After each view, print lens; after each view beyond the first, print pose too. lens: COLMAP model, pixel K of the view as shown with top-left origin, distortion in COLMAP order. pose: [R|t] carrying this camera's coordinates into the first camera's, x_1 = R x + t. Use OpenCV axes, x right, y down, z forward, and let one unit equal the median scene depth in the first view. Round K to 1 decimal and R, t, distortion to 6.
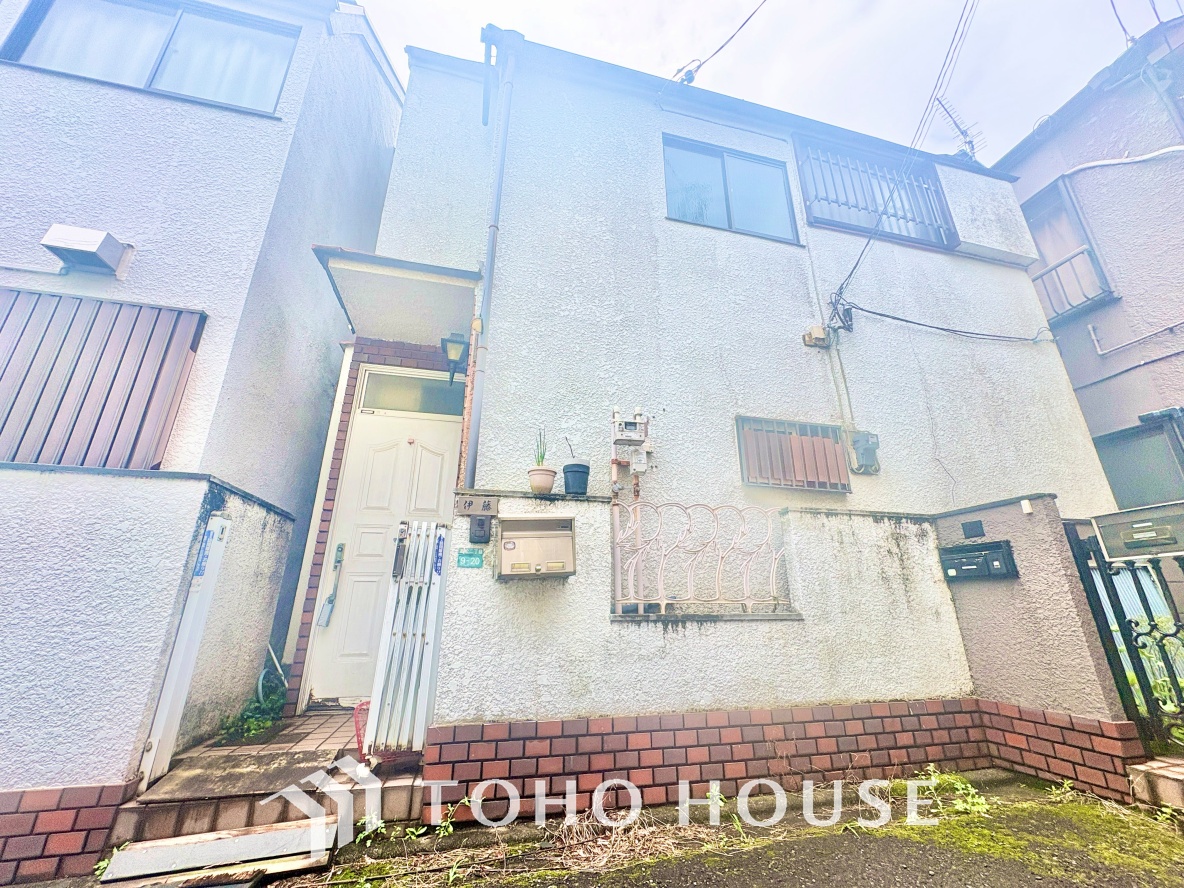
lens RADIAL K [[469.1, 0, 592.0], [0, 469.1, 444.0], [0, 0, 1]] dist [0.000133, -0.000064]
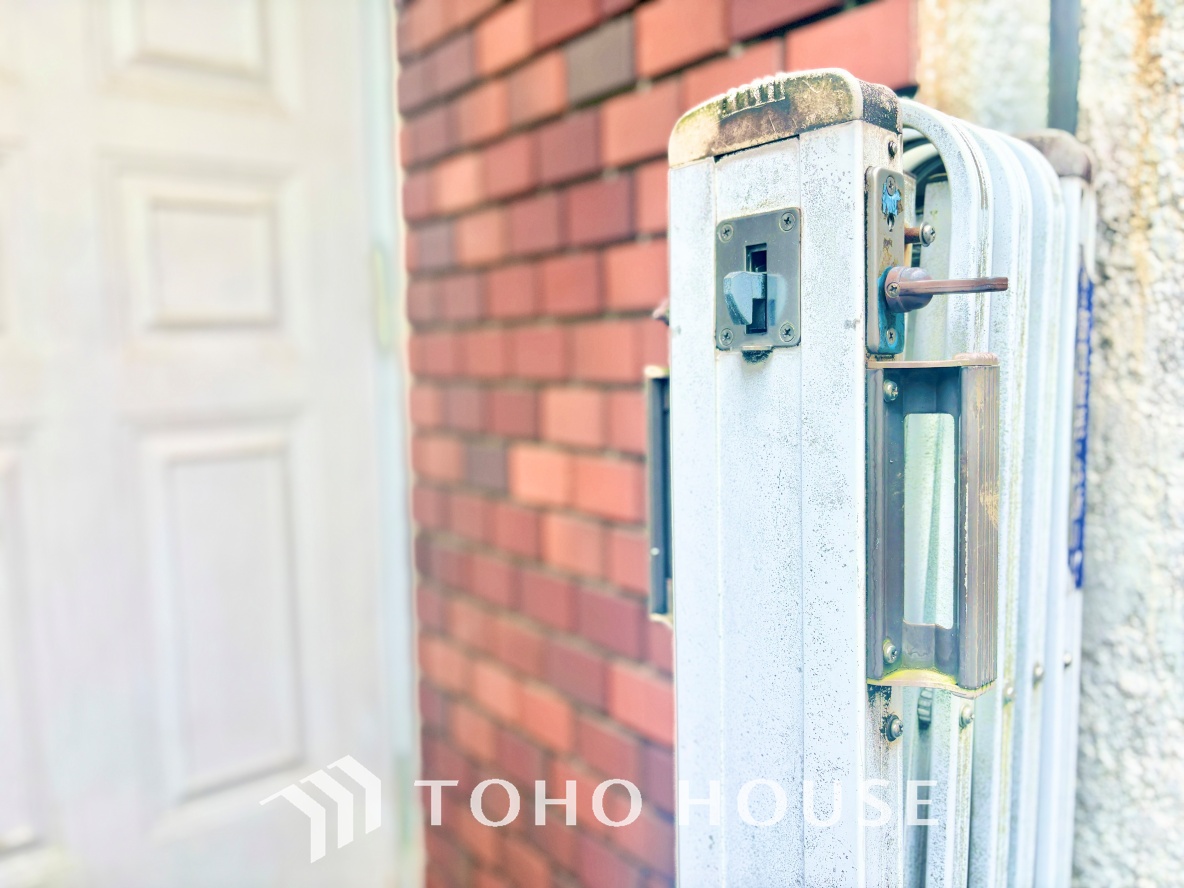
lens RADIAL K [[905.9, 0, 596.9], [0, 905.9, 443.0], [0, 0, 1]] dist [0.049537, -0.058924]
pose [[0.906612, -0.062967, 0.417241, -0.397123], [-0.119148, 0.910366, 0.396279, 0.123089], [-0.404794, -0.408985, 0.817847, 0.639435]]
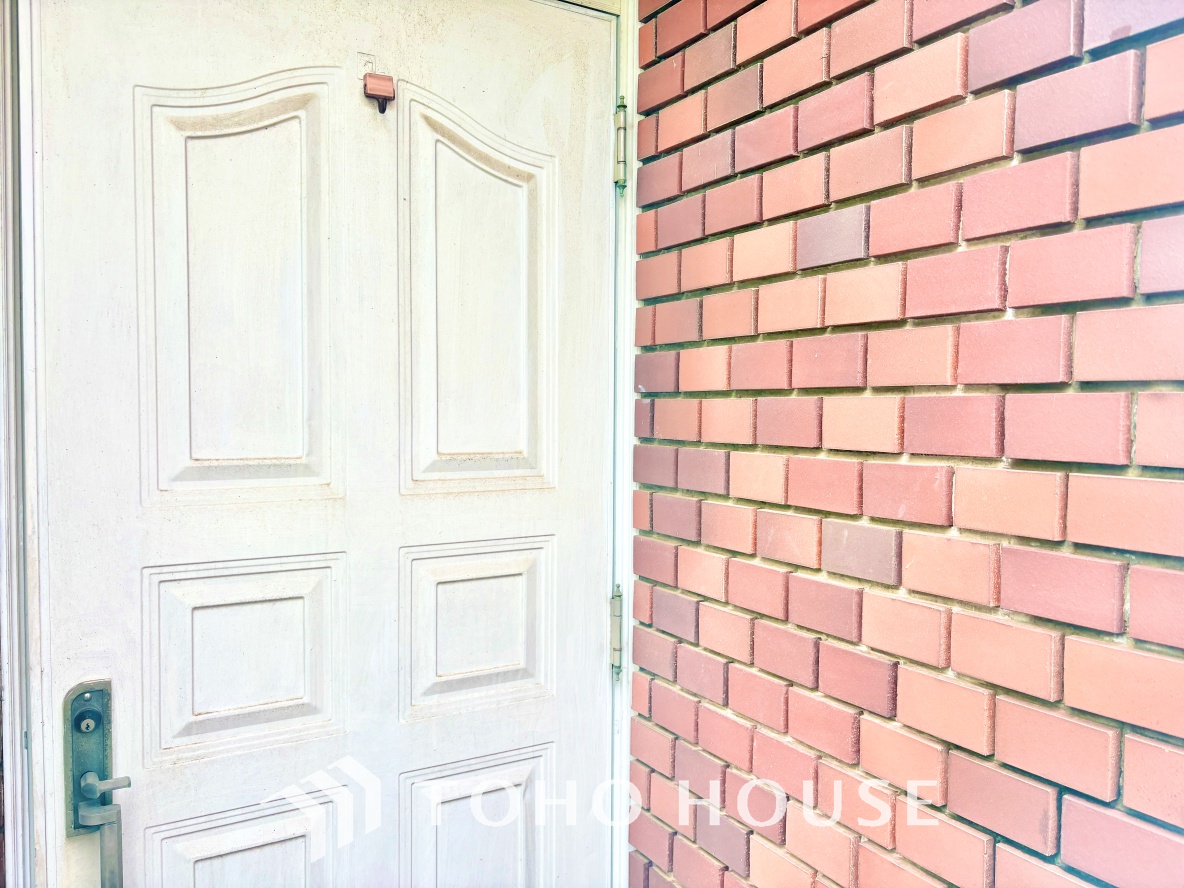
lens RADIAL K [[905.9, 0, 596.9], [0, 905.9, 443.0], [0, 0, 1]] dist [0.049537, -0.058924]
pose [[0.958347, -0.003041, 0.285591, -0.449506], [-0.102219, 0.930055, 0.352915, -0.012783], [-0.266688, -0.367408, 0.891004, 0.678100]]
